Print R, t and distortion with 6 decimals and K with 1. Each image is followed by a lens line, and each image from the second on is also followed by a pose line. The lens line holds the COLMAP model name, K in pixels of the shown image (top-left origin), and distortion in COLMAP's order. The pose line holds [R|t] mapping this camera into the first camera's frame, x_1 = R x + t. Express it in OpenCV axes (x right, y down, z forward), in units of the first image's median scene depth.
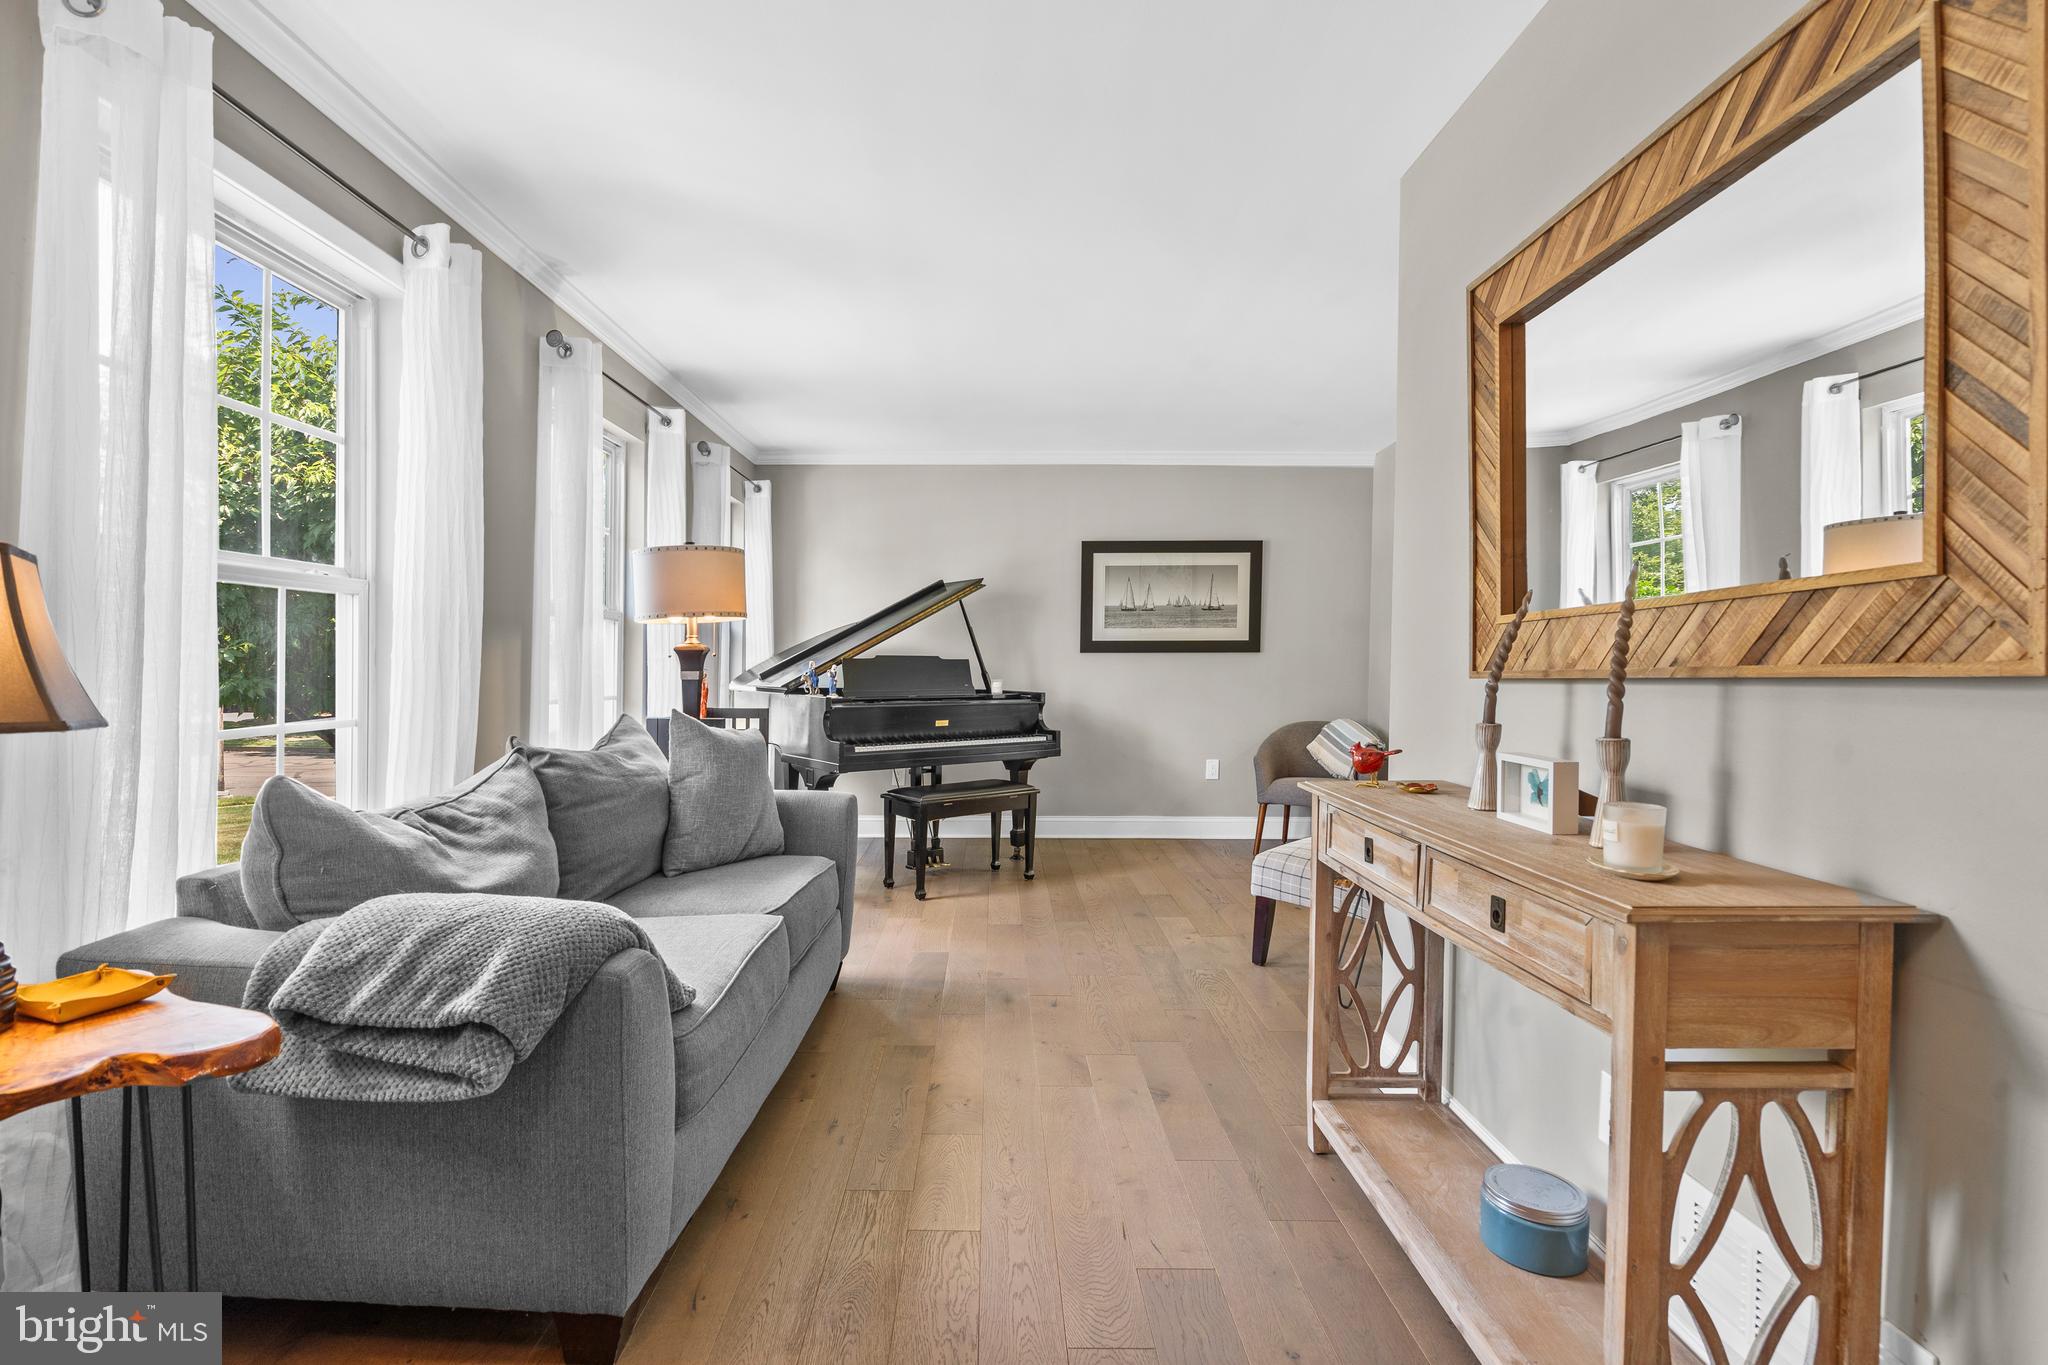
lens RADIAL K [[968.4, 0, 1009.6], [0, 968.4, 686.3], [0, 0, 1]] dist [0.001765, 0.001070]
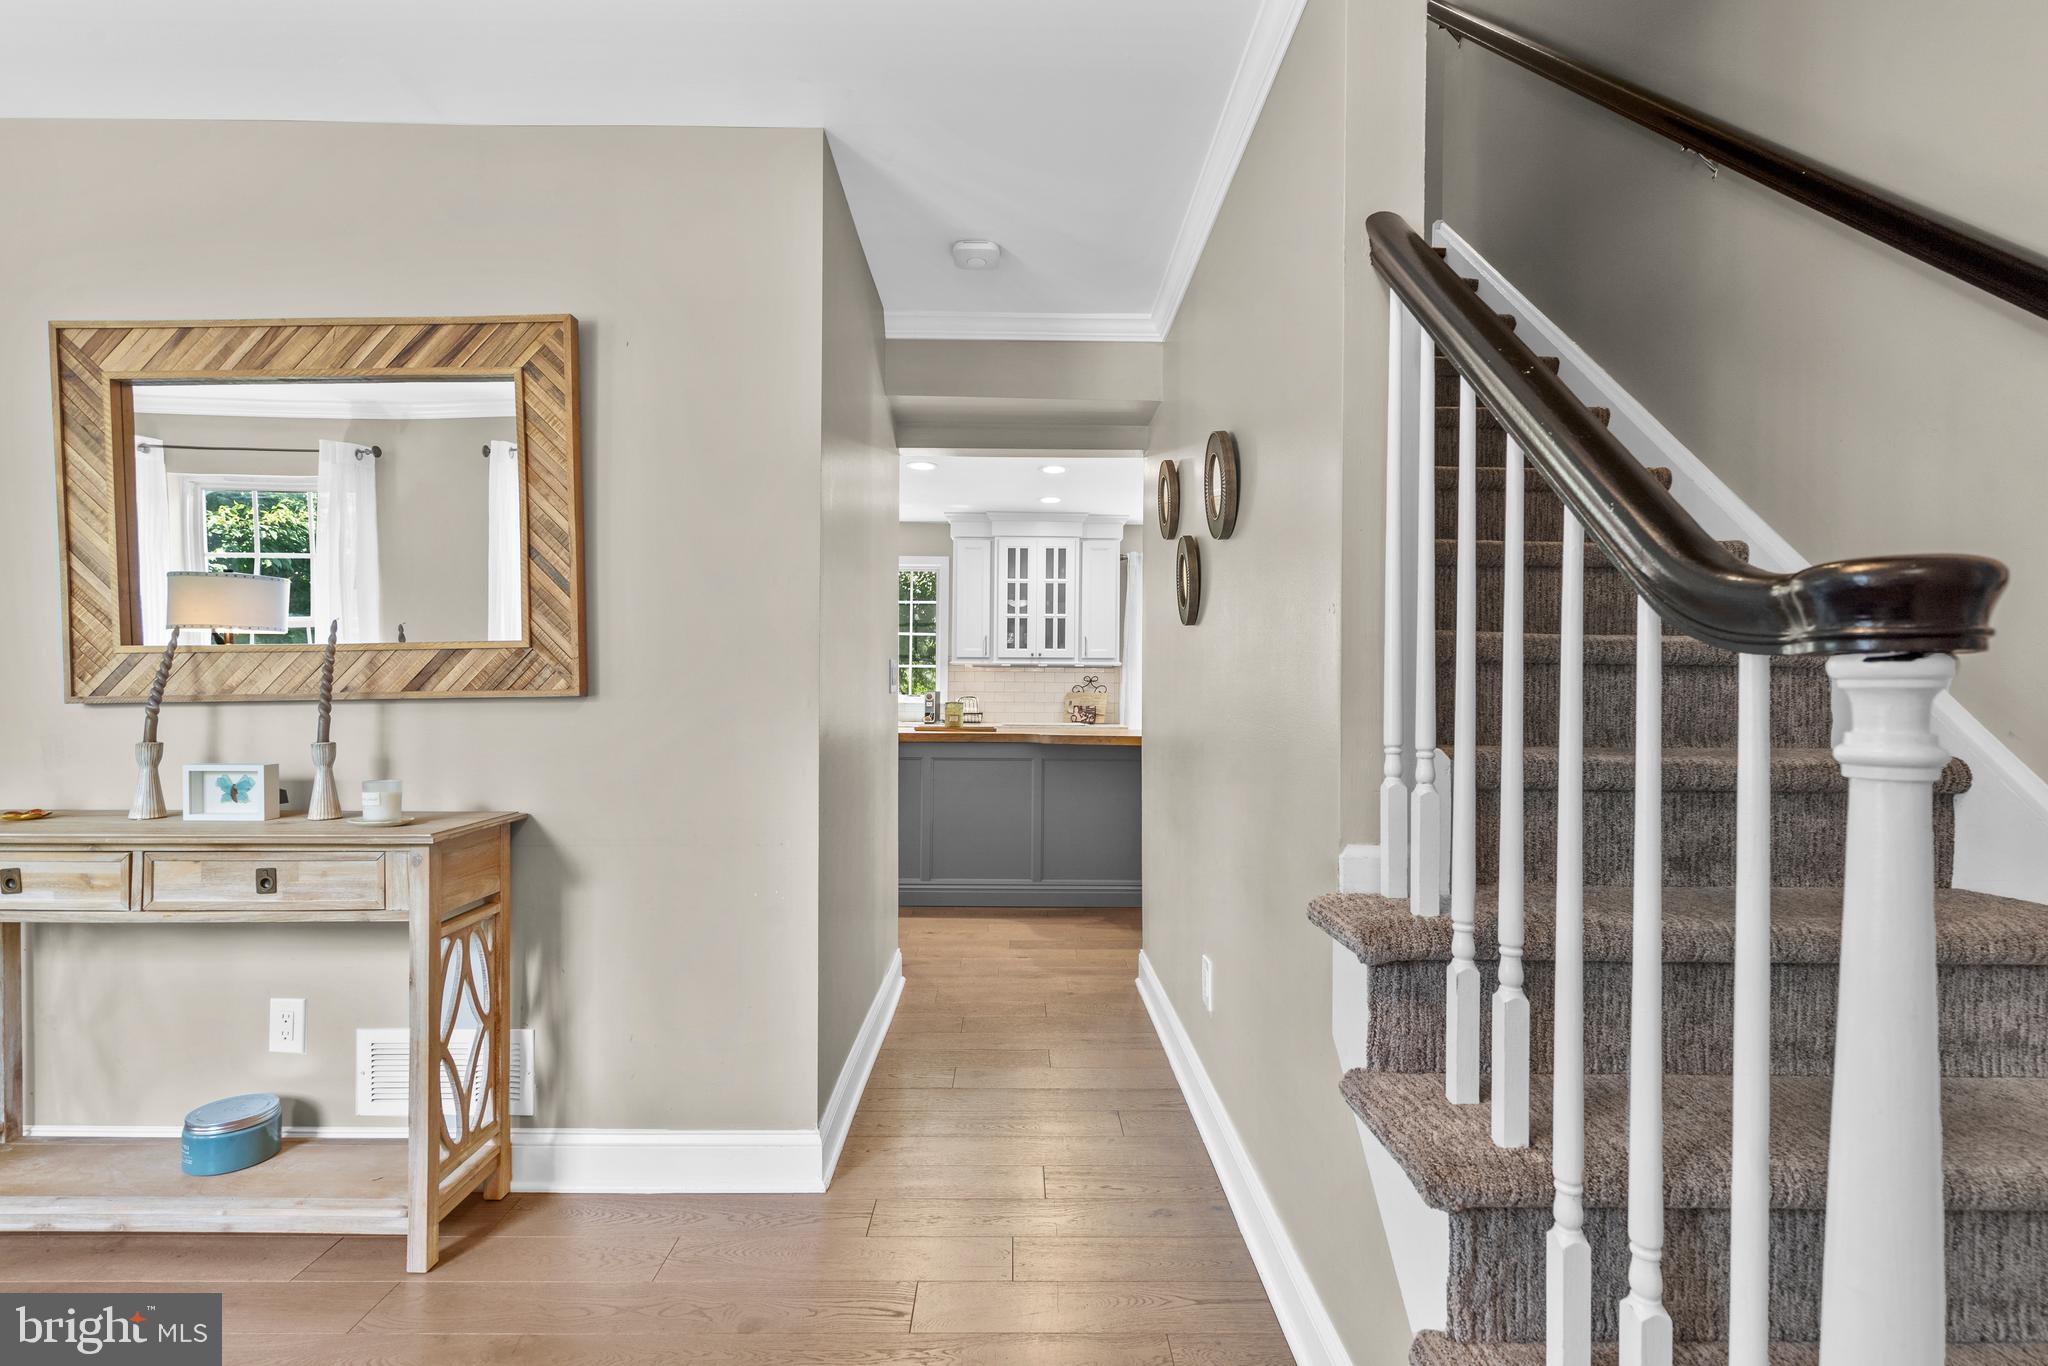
lens RADIAL K [[946.2, 0, 1014.6], [0, 946.2, 695.8], [0, 0, 1]] dist [-0.000229, -0.000027]
pose [[-0.003041, -0.008338, 0.999961, -0.316062], [0.020063, 0.999763, 0.008397, -0.002549], [-0.999794, 0.020088, -0.002873, -0.006303]]
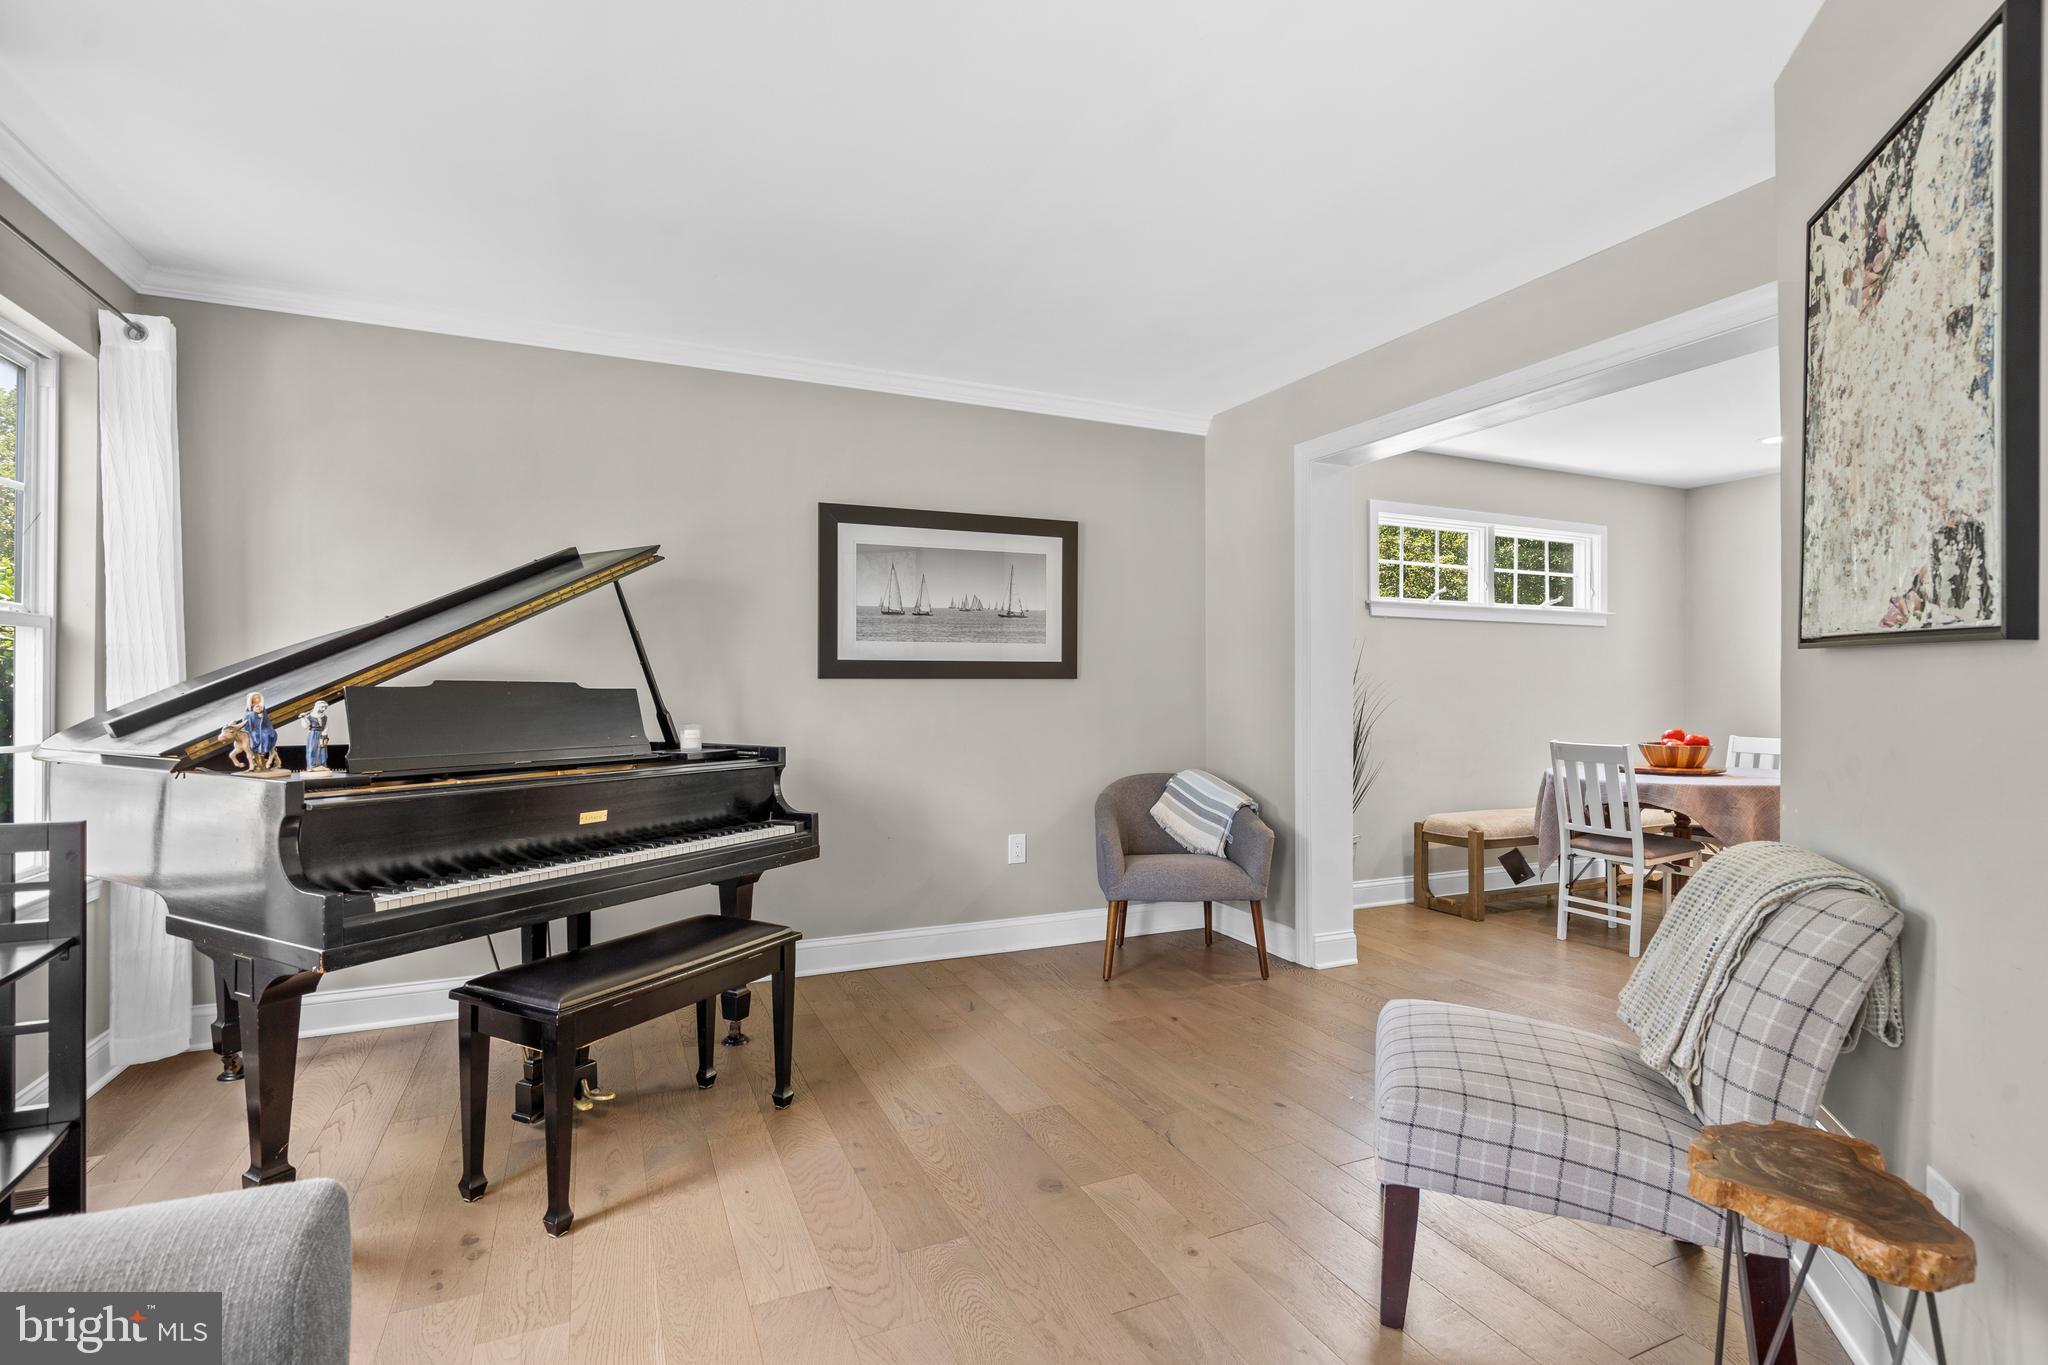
lens RADIAL K [[928.1, 0, 1046.3], [0, 928.1, 698.9], [0, 0, 1]] dist [-0.000393, 0.000112]
pose [[0.900917, -0.006829, 0.433938, -0.091499], [0.015499, 0.999745, -0.016444, -0.015186], [-0.433715, 0.021540, 0.900793, 0.645205]]
